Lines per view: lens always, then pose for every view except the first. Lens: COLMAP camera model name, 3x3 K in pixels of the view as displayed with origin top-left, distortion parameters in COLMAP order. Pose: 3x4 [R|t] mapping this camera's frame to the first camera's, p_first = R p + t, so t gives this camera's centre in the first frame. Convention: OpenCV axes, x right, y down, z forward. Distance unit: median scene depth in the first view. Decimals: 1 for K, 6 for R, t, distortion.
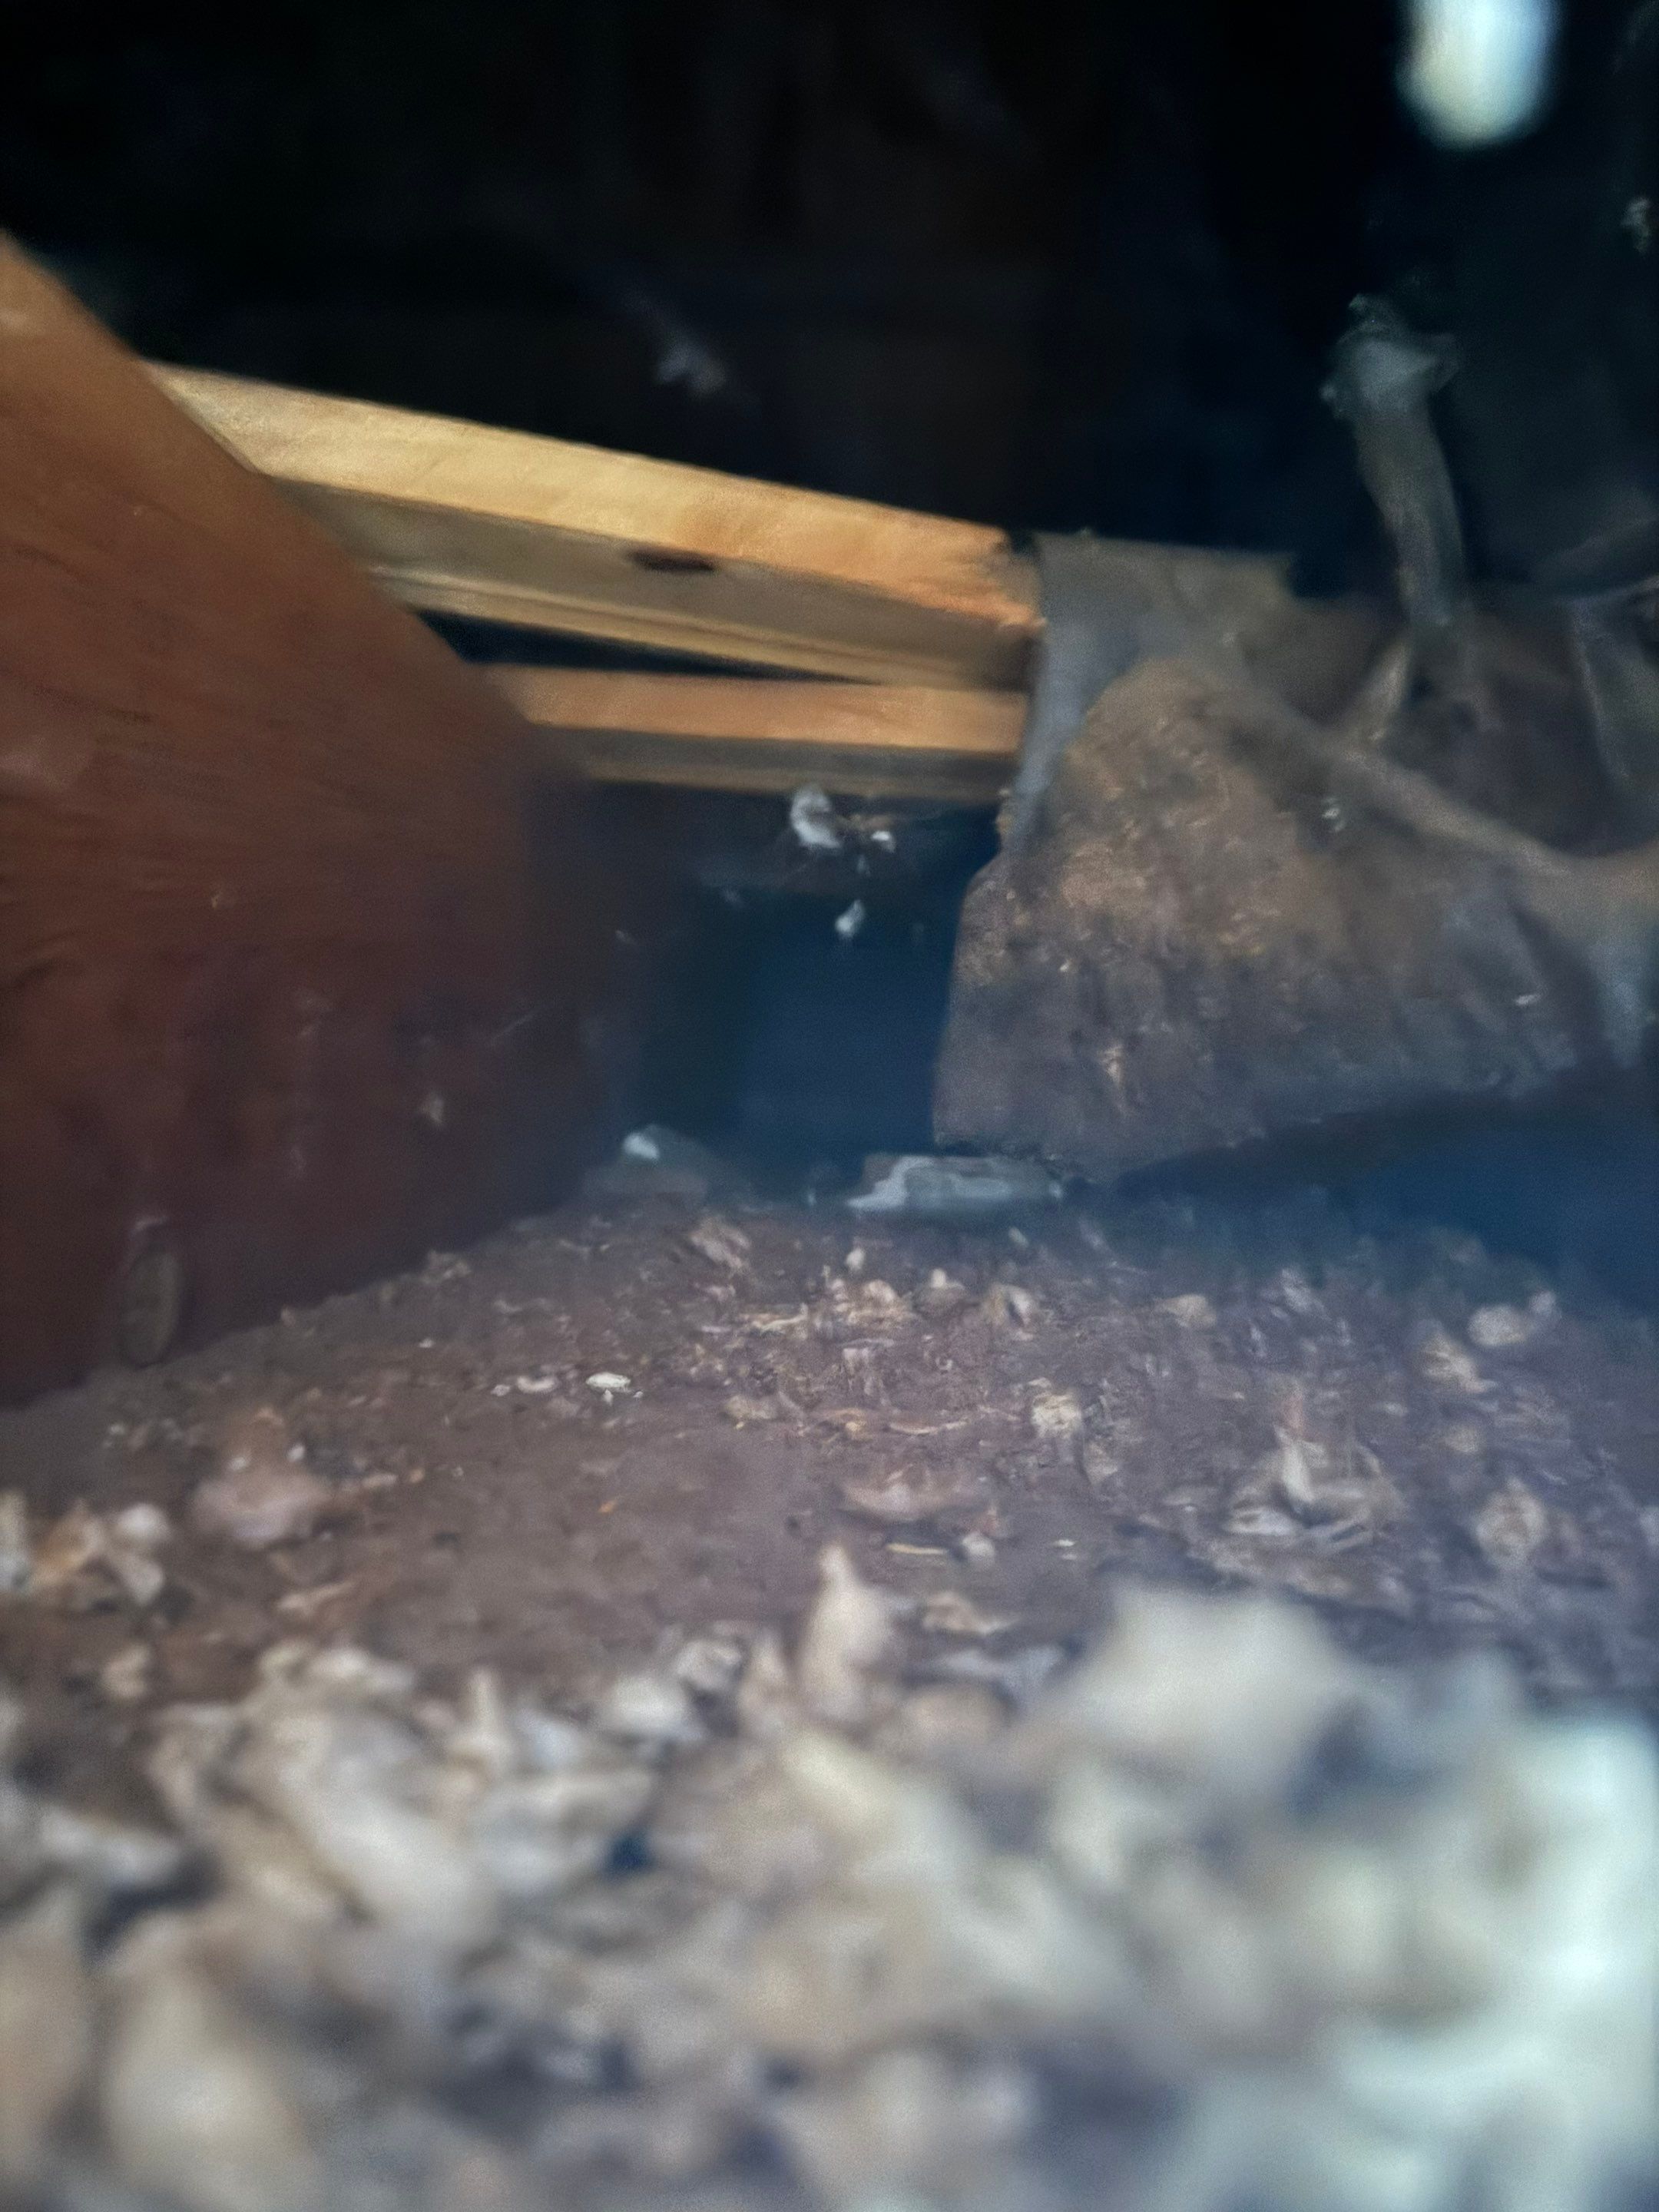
lens RADIAL K [[1628.9, 0, 836.3], [0, 1628.9, 1160.8], [0, 0, 1]] dist [0.103498, -0.172595]
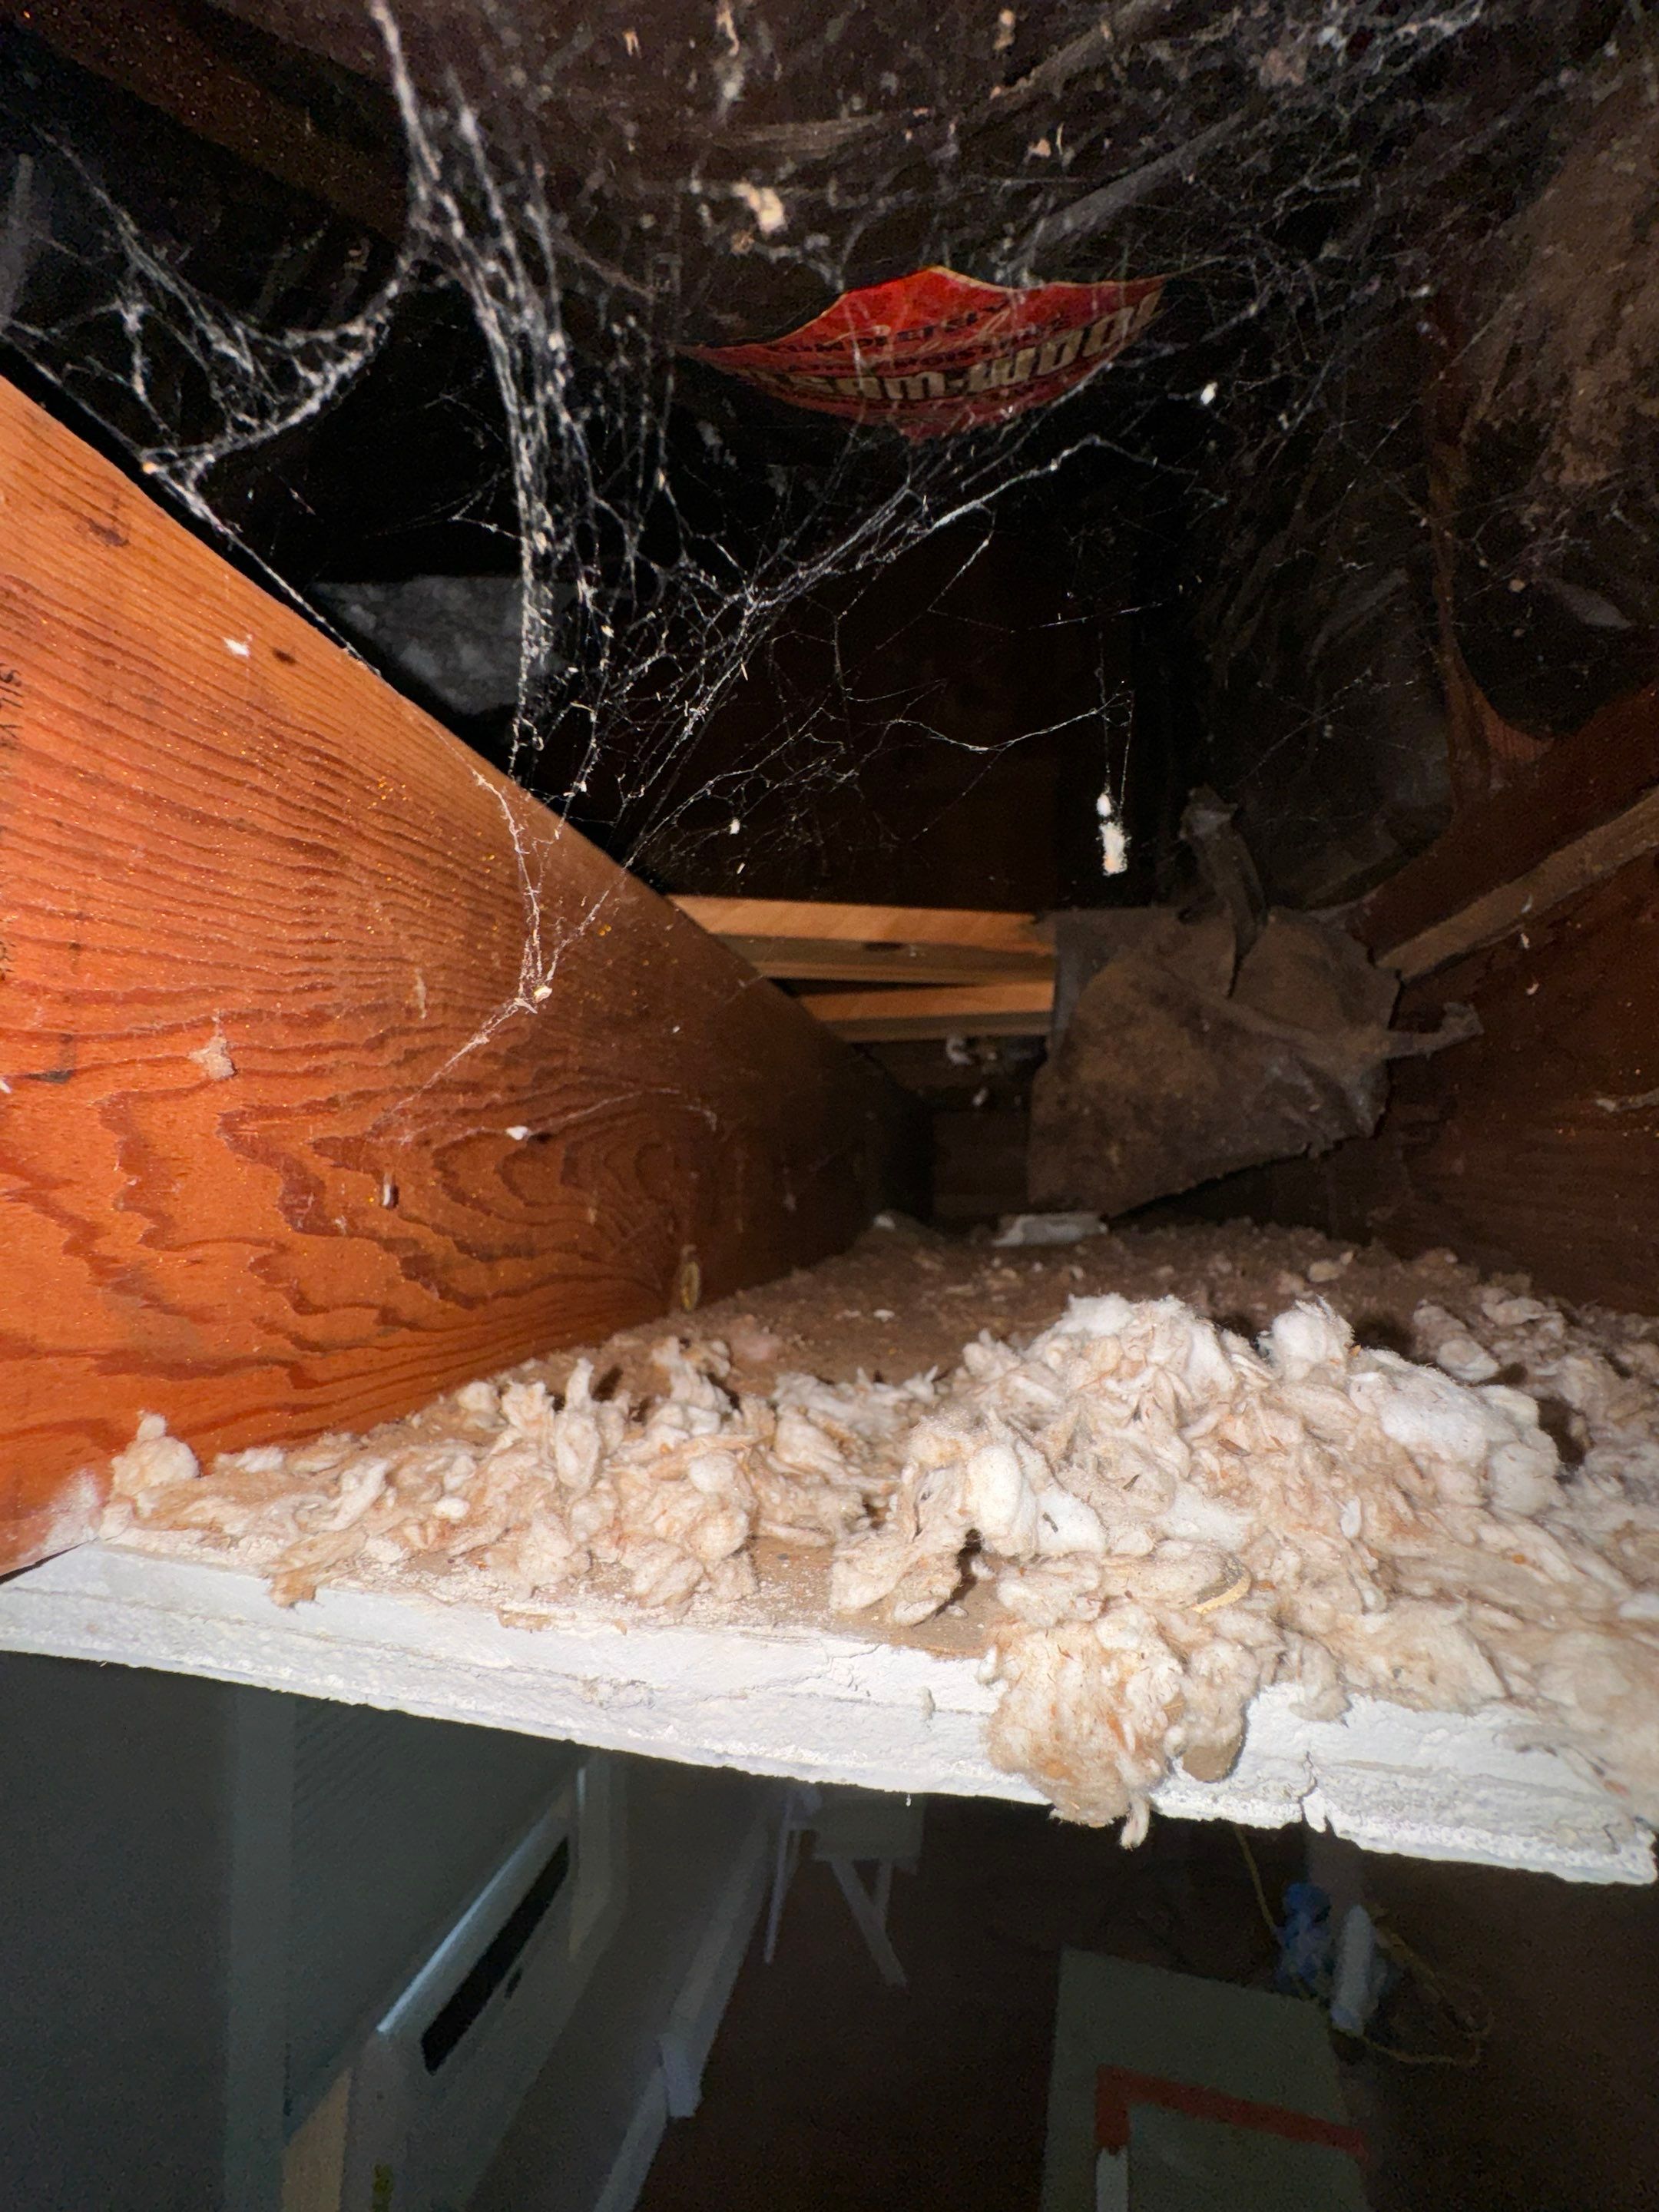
lens RADIAL K [[886.1, 0, 840.0], [0, 886.1, 1112.8], [0, 0, 1]] dist [-0.010668, -0.000161]
pose [[0.984311, -0.088413, -0.152695, 0.005981], [0.066783, 0.987699, -0.141389, 0.021088], [0.163317, 0.128973, 0.978107, -0.139639]]
